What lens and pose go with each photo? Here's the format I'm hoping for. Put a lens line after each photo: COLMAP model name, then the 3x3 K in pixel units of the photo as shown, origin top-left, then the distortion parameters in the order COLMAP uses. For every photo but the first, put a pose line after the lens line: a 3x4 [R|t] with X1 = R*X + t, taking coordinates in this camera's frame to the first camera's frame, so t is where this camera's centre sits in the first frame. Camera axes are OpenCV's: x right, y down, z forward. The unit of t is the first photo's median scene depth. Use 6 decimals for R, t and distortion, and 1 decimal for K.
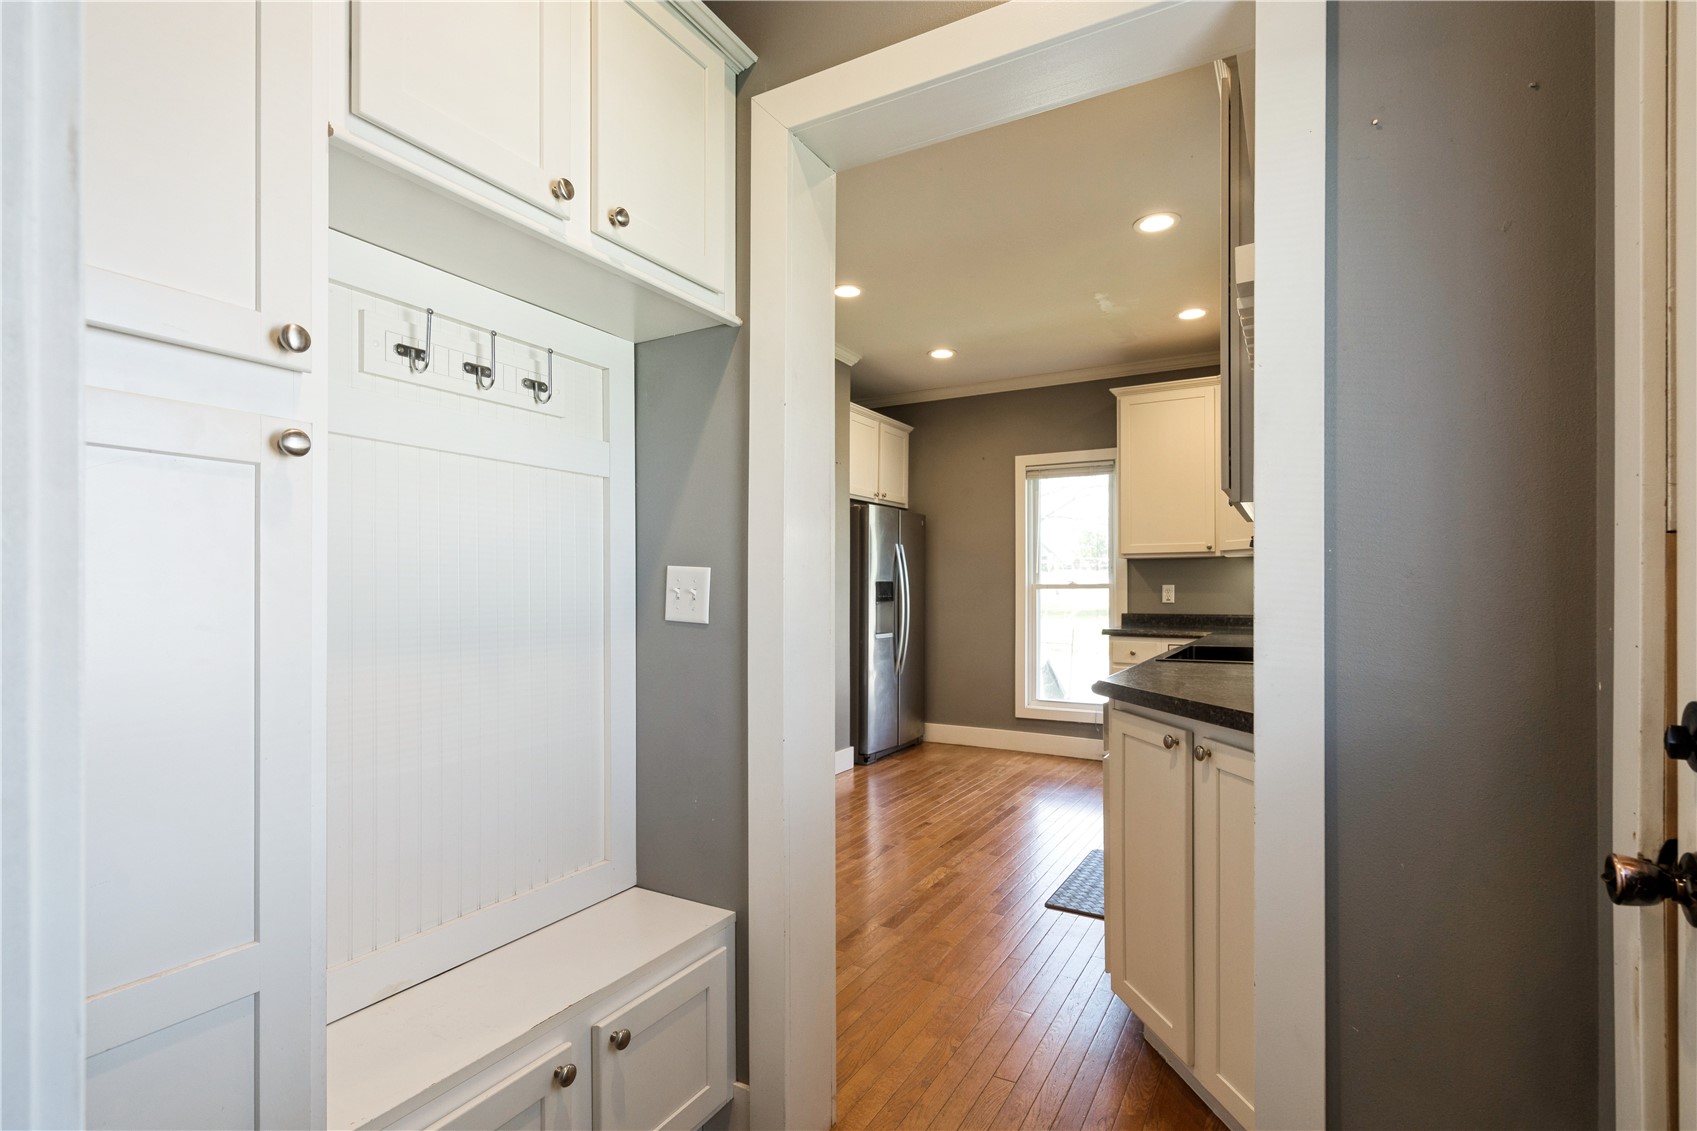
lens RADIAL K [[763.7, 0, 851.1], [0, 763.7, 578.9], [0, 0, 1]] dist [-0.002910, 0.000606]
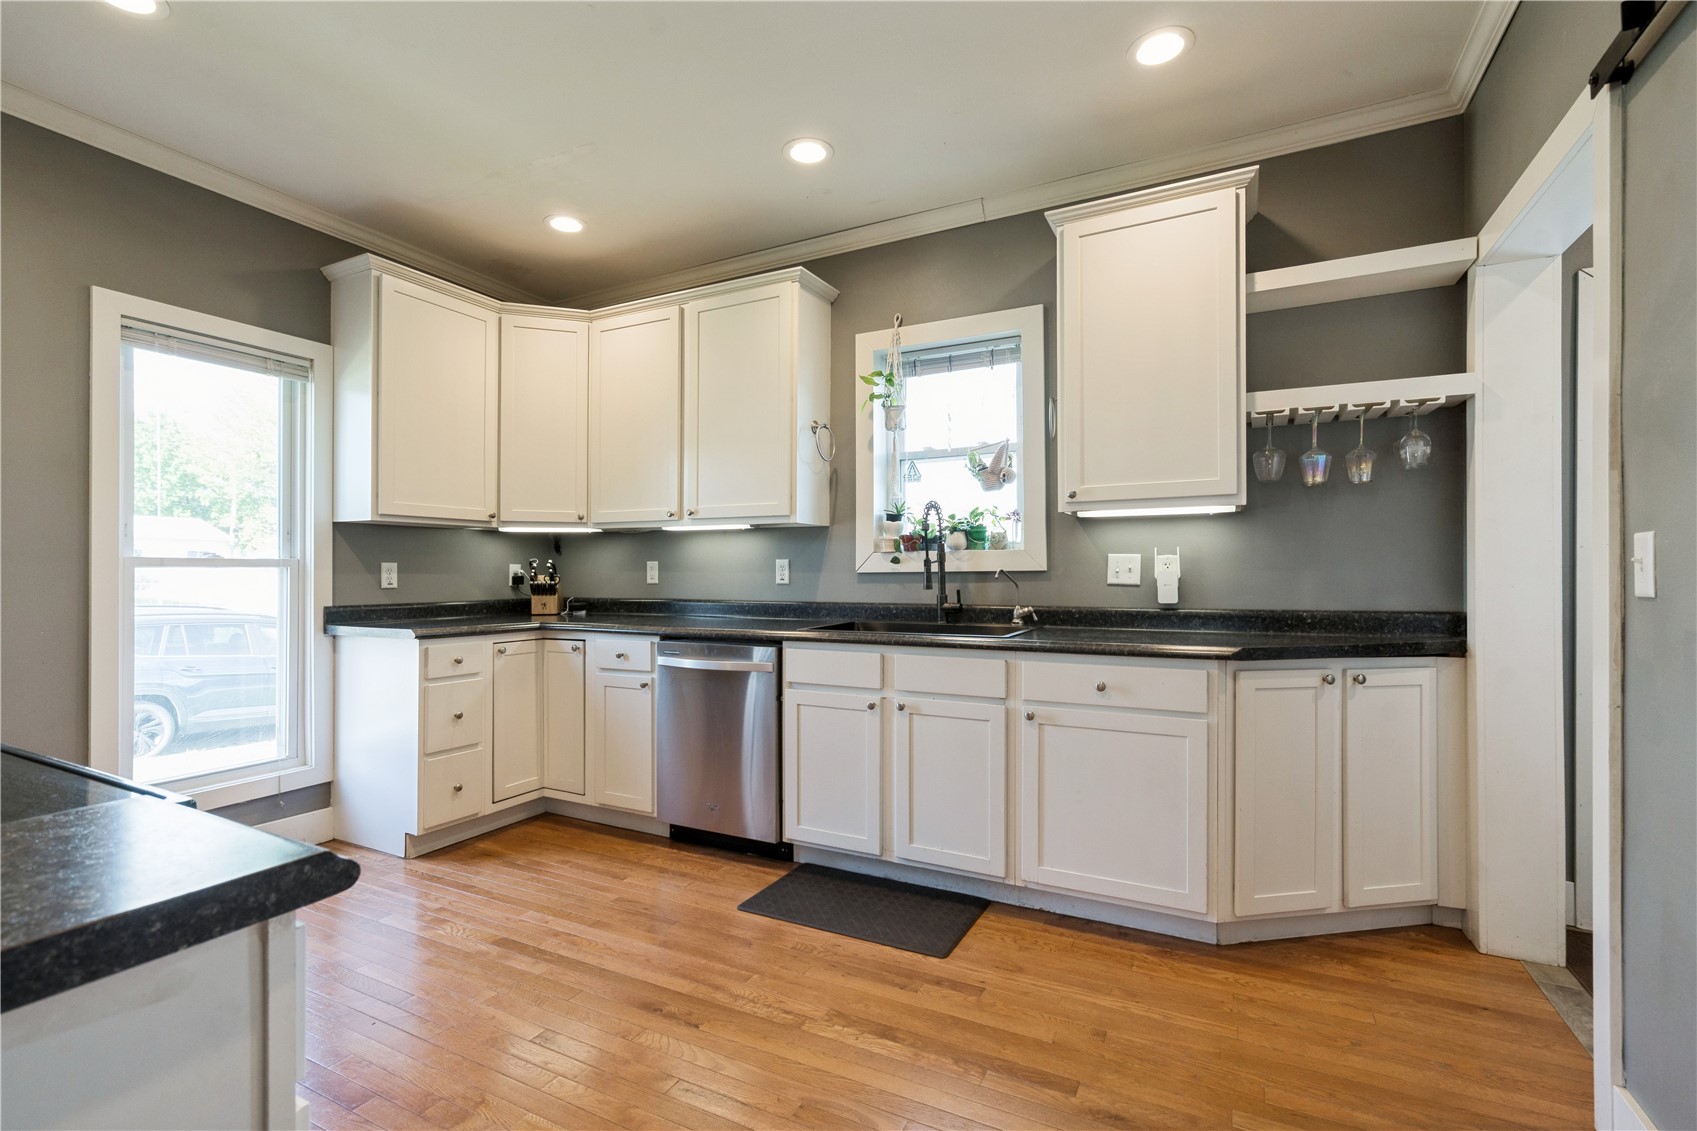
lens RADIAL K [[763.7, 0, 835.0], [0, 763.7, 570.9], [0, 0, 1]] dist [-0.002910, 0.000606]
pose [[-0.027586, 0.003068, 0.999615, -0.297804], [-0.019950, 0.999794, -0.003619, 0.009909], [-0.999420, -0.020042, -0.027519, 0.607563]]
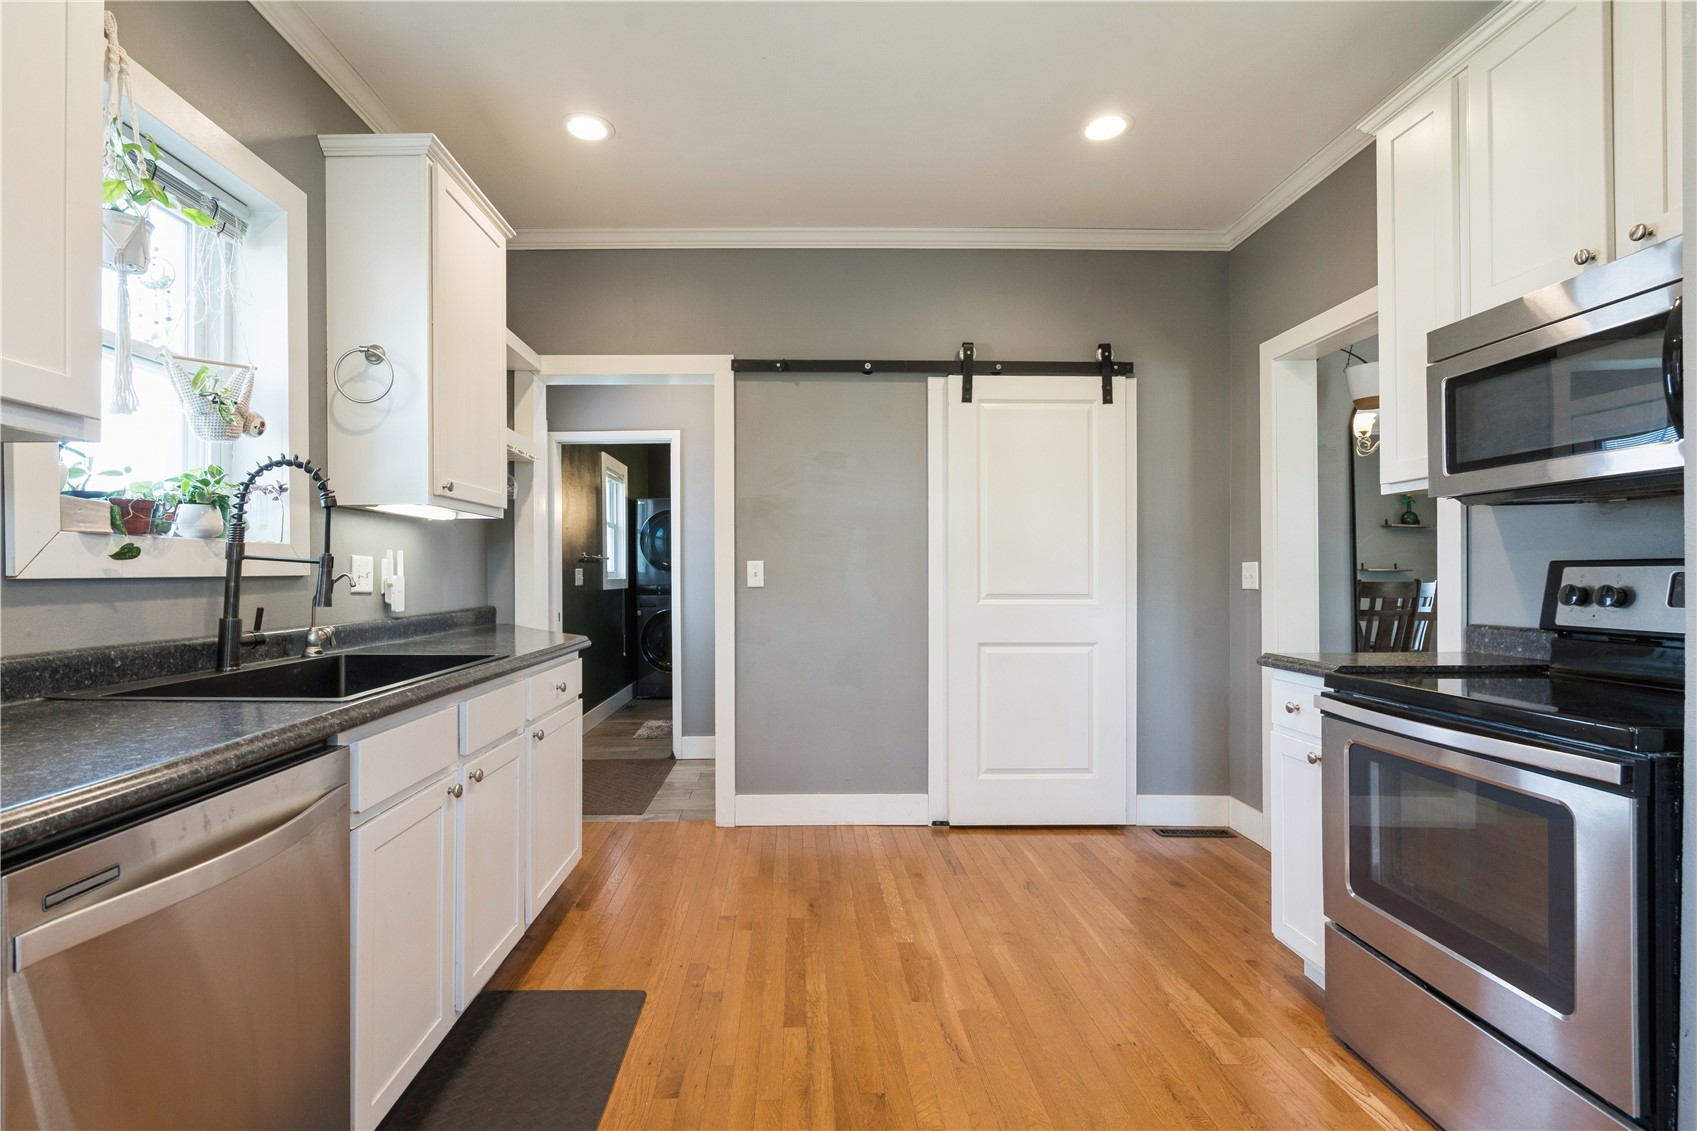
lens RADIAL K [[763.7, 0, 835.8], [0, 763.7, 570.6], [0, 0, 1]] dist [-0.002910, 0.000606]
pose [[-0.856346, -0.001277, -0.516400, 0.260587], [0.013767, 0.999585, -0.025301, 0.016333], [0.516218, -0.028776, -0.855974, 0.934681]]
